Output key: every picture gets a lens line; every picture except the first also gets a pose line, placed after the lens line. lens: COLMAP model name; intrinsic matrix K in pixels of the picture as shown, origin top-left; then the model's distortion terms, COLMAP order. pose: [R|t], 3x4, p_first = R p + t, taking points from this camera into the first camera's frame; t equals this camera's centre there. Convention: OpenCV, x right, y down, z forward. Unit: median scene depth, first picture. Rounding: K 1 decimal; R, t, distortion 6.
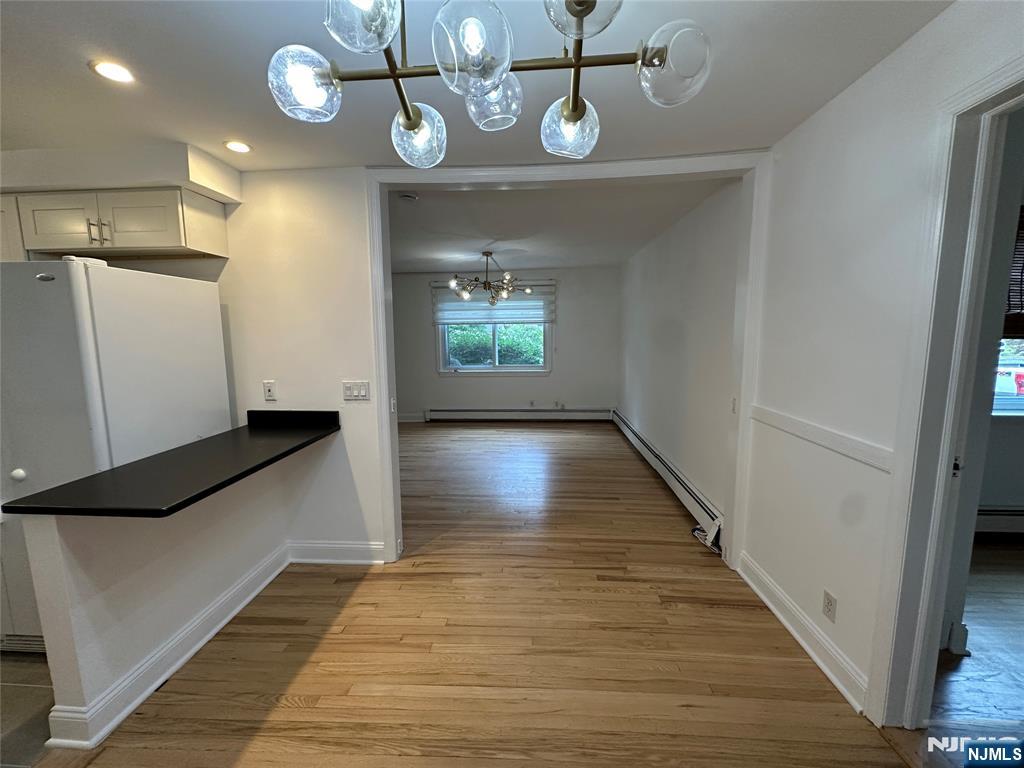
lens RADIAL K [[412.4, 0, 510.8], [0, 412.4, 381.8], [0, 0, 1]] dist [-0.001234, 0.000453]
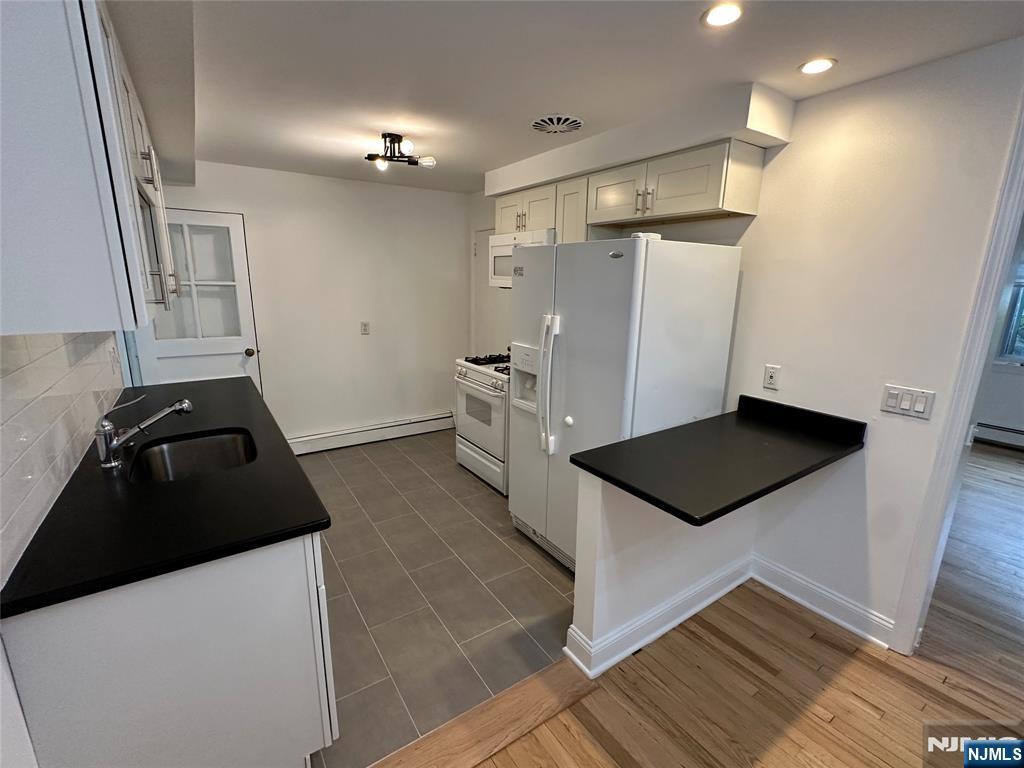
lens RADIAL K [[460.9, 0, 514.3], [0, 460.9, 379.9], [0, 0, 1]] dist [-0.003784, 0.000670]
pose [[0.613997, 0.187535, -0.766706, -0.230147], [-0.114689, 0.982253, 0.148412, -0.059961], [0.780932, -0.003192, 0.624608, 0.030832]]
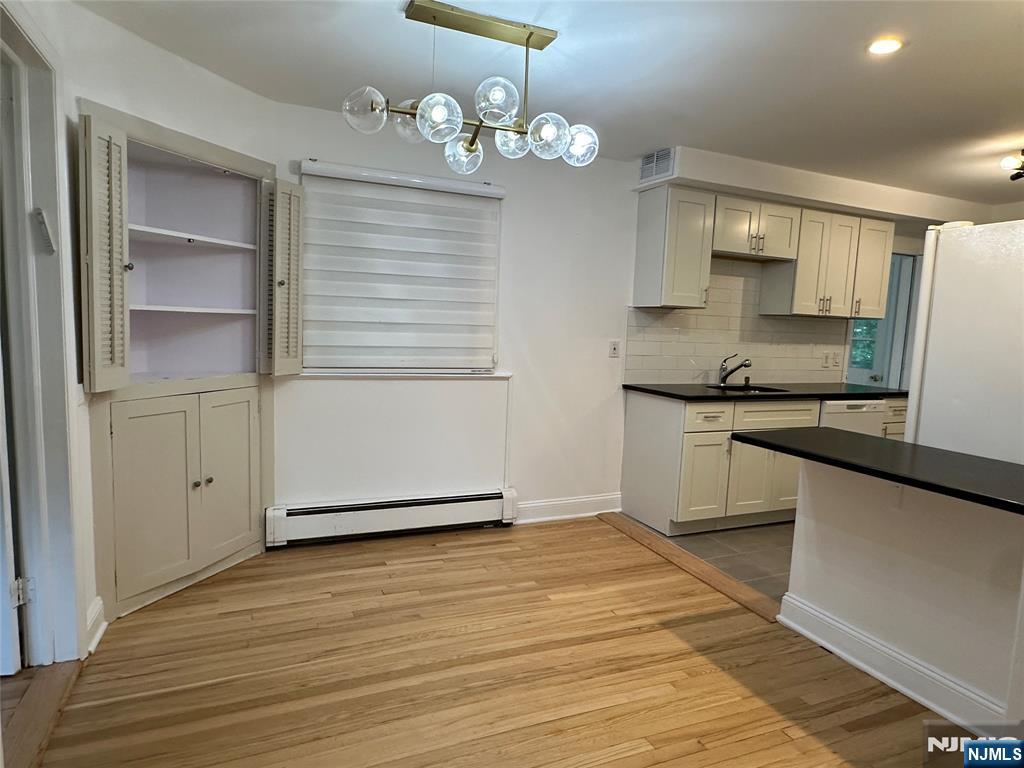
lens RADIAL K [[608.1, 0, 509.2], [0, 608.1, 385.5], [0, 0, 1]] dist [-0.000069, -0.000170]
pose [[-0.887517, 0.019892, -0.460346, 0.422152], [-0.088796, 0.972958, 0.213234, -0.114614], [0.452138, 0.230126, -0.861750, 1.472931]]
